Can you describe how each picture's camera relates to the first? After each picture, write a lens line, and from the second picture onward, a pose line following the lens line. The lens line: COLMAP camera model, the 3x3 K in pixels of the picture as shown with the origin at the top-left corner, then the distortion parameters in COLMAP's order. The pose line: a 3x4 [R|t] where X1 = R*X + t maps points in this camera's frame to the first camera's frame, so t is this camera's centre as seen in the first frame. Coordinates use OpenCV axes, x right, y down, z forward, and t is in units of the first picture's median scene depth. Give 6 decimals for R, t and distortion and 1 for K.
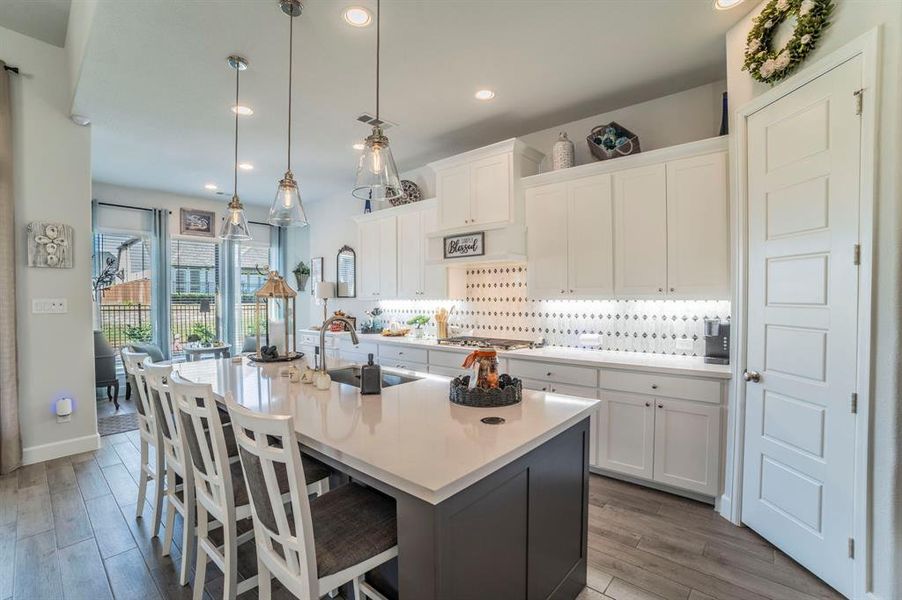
lens RADIAL K [[402.6, 0, 450.4], [0, 402.6, 306.9], [0, 0, 1]] dist [-0.105491, 0.039535]
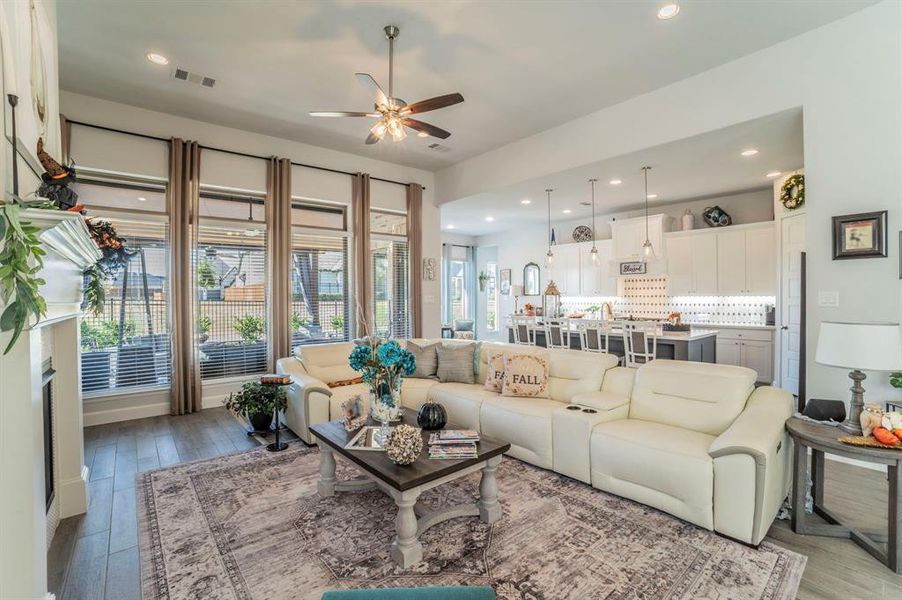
lens RADIAL K [[405.4, 0, 448.5], [0, 405.4, 300.1], [0, 0, 1]] dist [-0.101355, 0.040407]
pose [[0.987566, 0.001201, -0.157202, -0.570168], [-0.003383, 0.999902, -0.013613, 0.030887], [0.157170, 0.013975, 0.987473, -1.067540]]
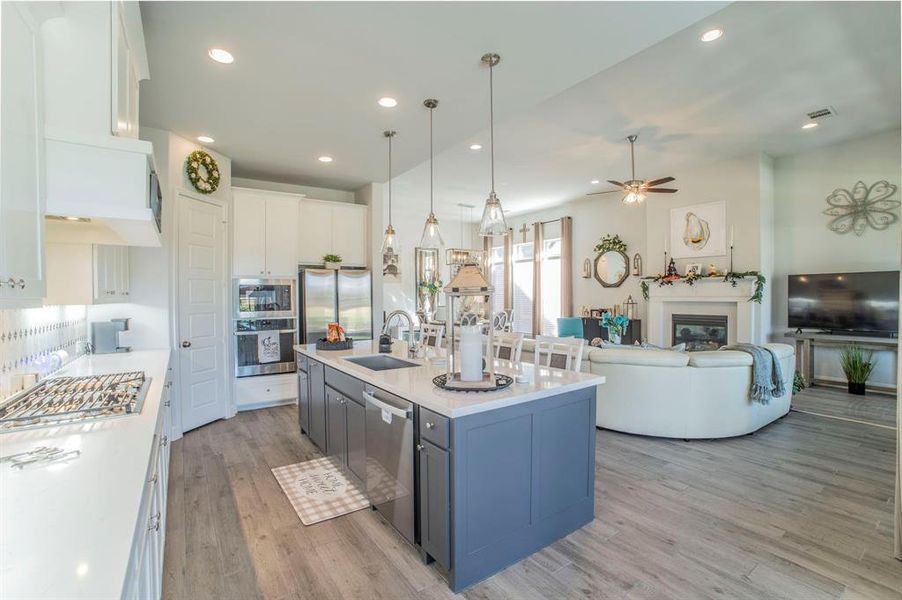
lens RADIAL K [[397.2, 0, 455.2], [0, 397.2, 305.2], [0, 0, 1]] dist [-0.089287, 0.035299]
pose [[-0.973286, 0.005825, 0.229523, -0.510498], [0.017203, 0.998718, 0.047603, -0.032923], [-0.228952, 0.050280, -0.972138, 1.478922]]
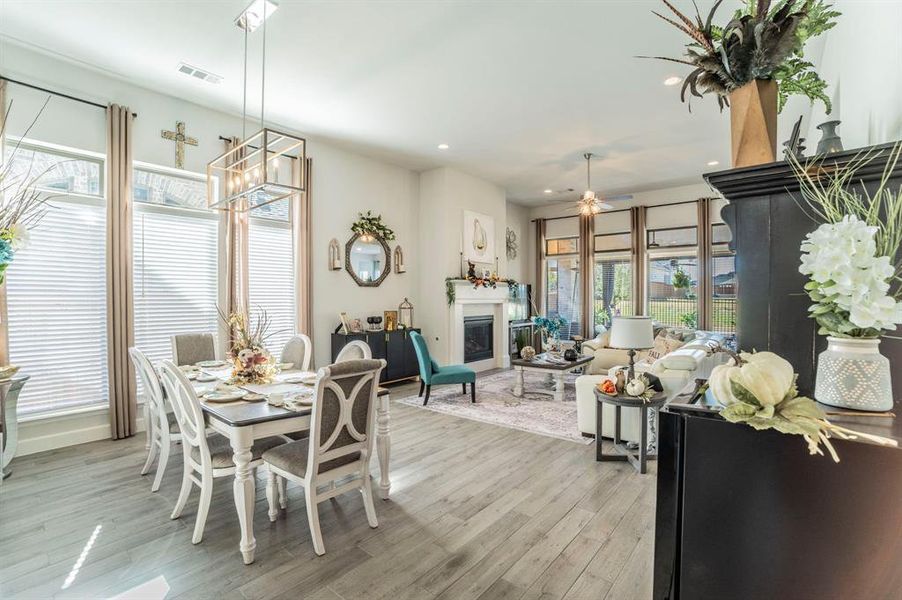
lens RADIAL K [[405.4, 0, 448.5], [0, 405.4, 300.1], [0, 0, 1]] dist [-0.101355, 0.040407]
pose [[0.009083, 0.014159, -0.999858, 0.906162], [-0.024972, 0.999591, 0.013928, 0.016489], [0.999647, 0.024842, 0.009433, -0.808770]]
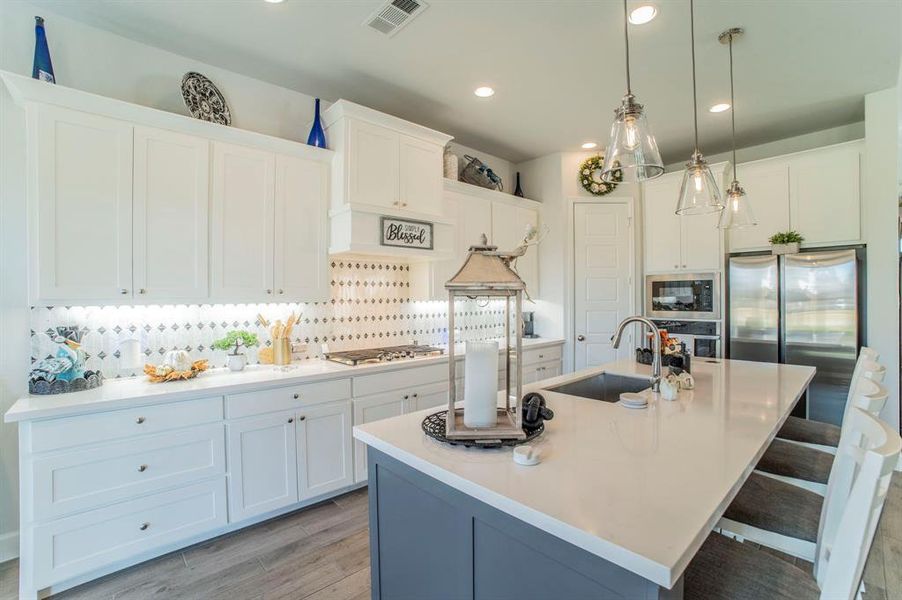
lens RADIAL K [[405.4, 0, 448.5], [0, 405.4, 300.1], [0, 0, 1]] dist [-0.101355, 0.040407]
pose [[0.111092, 0.004318, 0.993801, -0.808471], [0.036357, 0.999304, -0.008406, -0.009182], [-0.993145, 0.037066, 0.110857, 0.878235]]
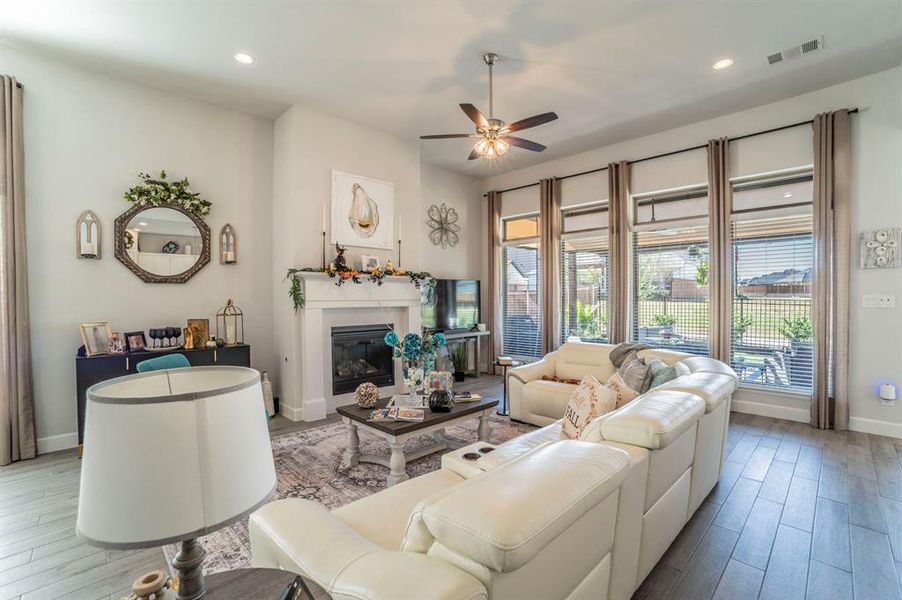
lens RADIAL K [[405.4, 0, 448.5], [0, 405.4, 300.1], [0, 0, 1]] dist [-0.101355, 0.040407]
pose [[-0.089080, 0.014738, -0.995915, 0.193846], [-0.021693, 0.999625, 0.016733, 0.003034], [0.995788, 0.023095, -0.088727, -0.192777]]
